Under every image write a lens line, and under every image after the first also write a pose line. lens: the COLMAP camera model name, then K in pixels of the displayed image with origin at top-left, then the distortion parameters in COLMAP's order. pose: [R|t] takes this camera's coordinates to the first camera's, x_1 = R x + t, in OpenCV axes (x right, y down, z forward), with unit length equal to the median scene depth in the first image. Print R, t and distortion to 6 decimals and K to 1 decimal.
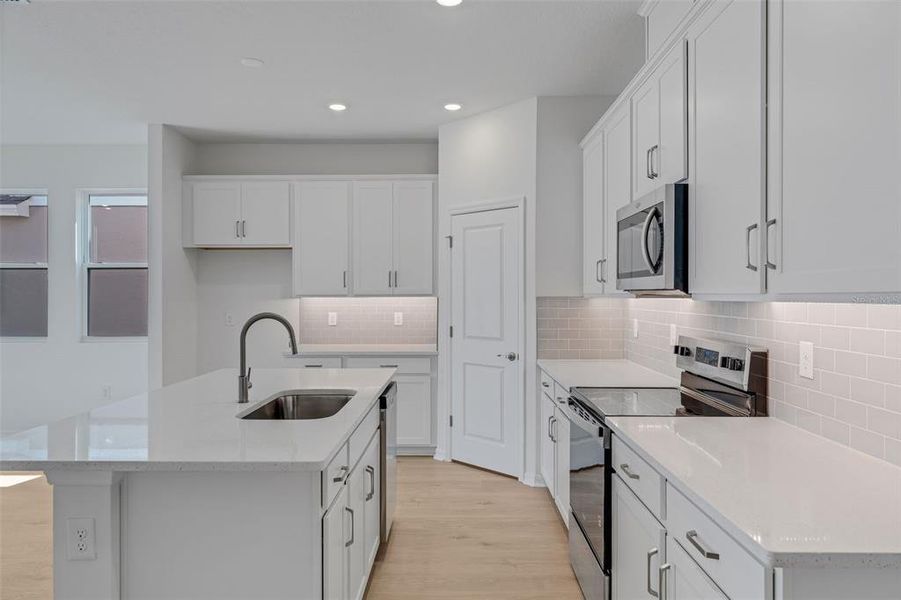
lens RADIAL K [[609.5, 0, 448.0], [0, 609.5, 297.6], [0, 0, 1]] dist [0.001685, 0.000850]
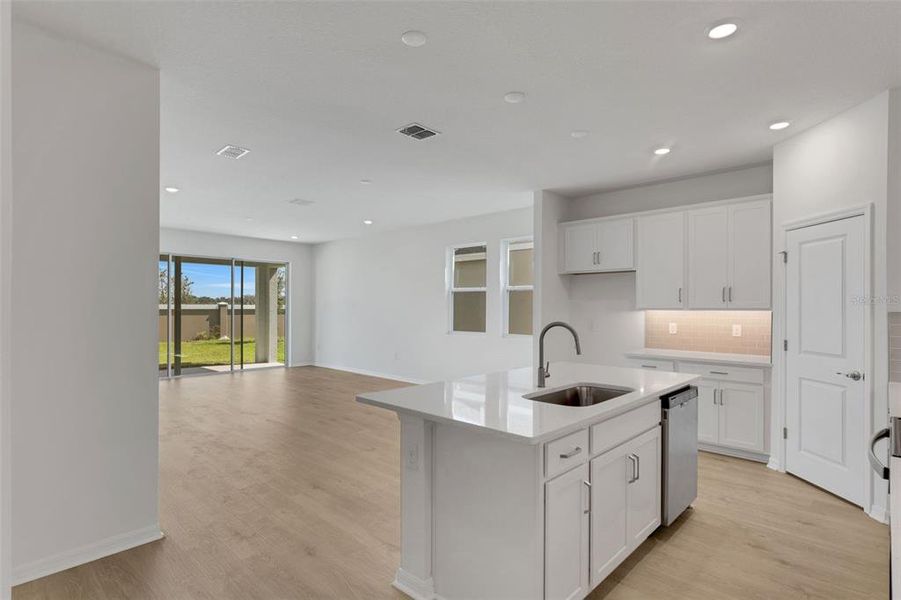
lens RADIAL K [[458.1, 0, 452.2], [0, 458.1, 304.8], [0, 0, 1]] dist [0.001455, 0.000442]
pose [[0.736110, 0.001439, -0.676860, 0.113944], [-0.008203, 0.999943, -0.006795, -0.001969], [0.676812, 0.010554, 0.736080, 0.058354]]
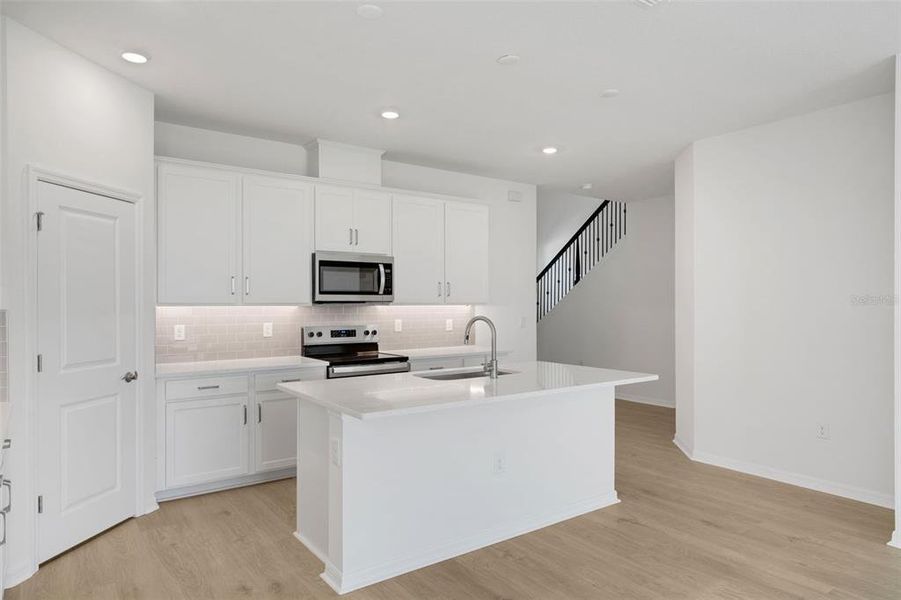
lens RADIAL K [[563.8, 0, 452.2], [0, 563.8, 302.1], [0, 0, 1]] dist [0.000254, -0.000605]
pose [[-0.602585, 0.003014, 0.798049, -0.723790], [0.007531, 0.999970, 0.001910, -0.005755], [-0.798019, 0.007161, -0.602589, 1.013516]]
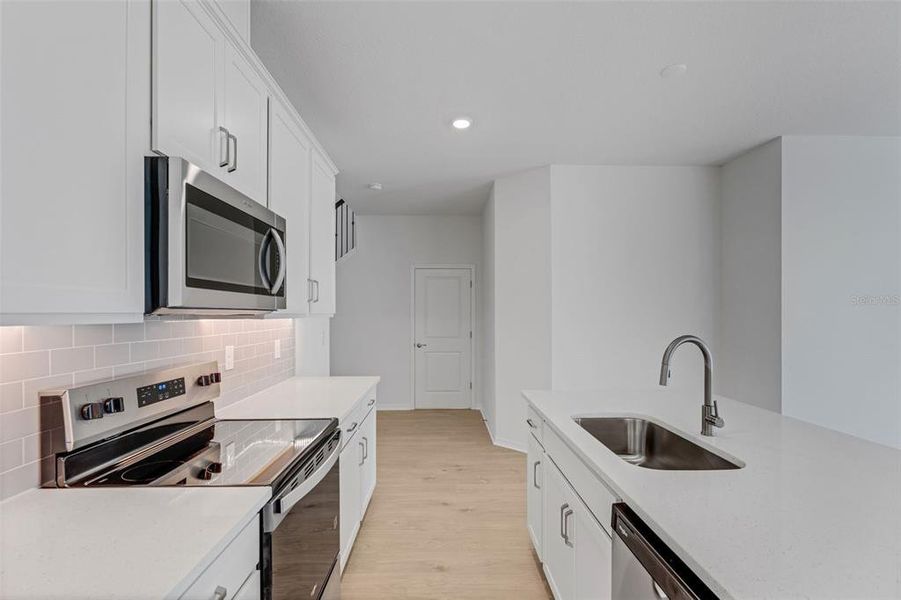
lens RADIAL K [[416.6, 0, 451.9], [0, 416.6, 313.2], [0, 0, 1]] dist [0.000087, -0.000049]
pose [[-0.999269, 0.002987, -0.038117, 0.030568], [0.002739, 0.999975, 0.006545, -0.005617], [0.038135, 0.006436, -0.999252, 0.858645]]
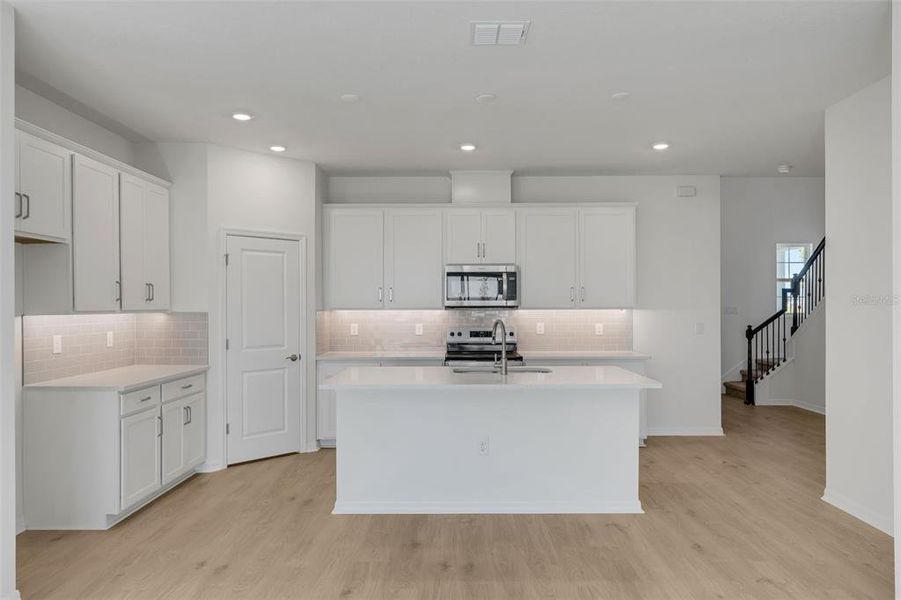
lens RADIAL K [[598.4, 0, 450.8], [0, 598.4, 302.8], [0, 0, 1]] dist [0.003585, -0.001196]
pose [[-0.008943, 0.007728, 0.999930, -1.043469], [0.010364, 0.999917, -0.007635, -0.004699], [-0.999906, 0.010295, -0.009023, 0.622087]]
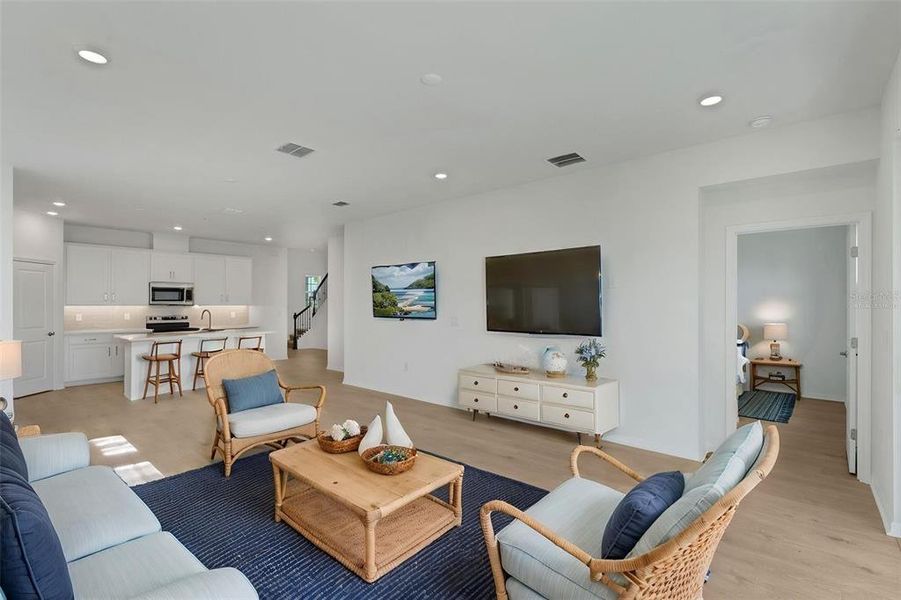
lens RADIAL K [[415.0, 0, 450.5], [0, 415.0, 300.0], [0, 0, 1]] dist [0.000023, -0.000279]
pose [[-0.762187, 0.008517, 0.647301, -1.745922], [0.007052, 0.999963, -0.004854, -0.006074], [-0.647319, 0.000865, -0.762219, 1.094218]]
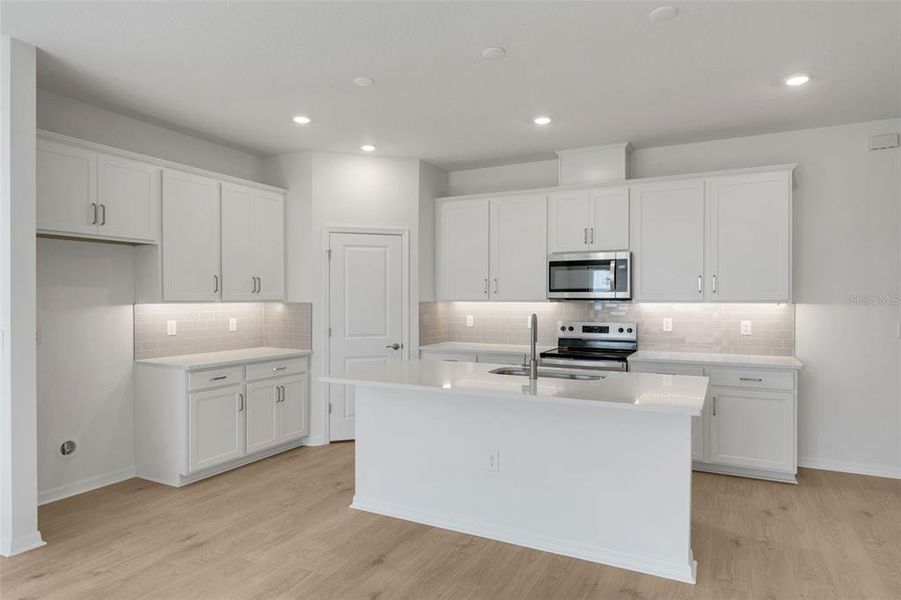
lens RADIAL K [[533.7, 0, 450.5], [0, 533.7, 300.0], [0, 0, 1]] dist [-0.001079, 0.000731]
pose [[0.443513, -0.000382, 0.896268, -0.811029], [0.004313, 0.999989, -0.001708, -0.002819], [-0.896258, 0.004623, 0.443510, 0.340046]]
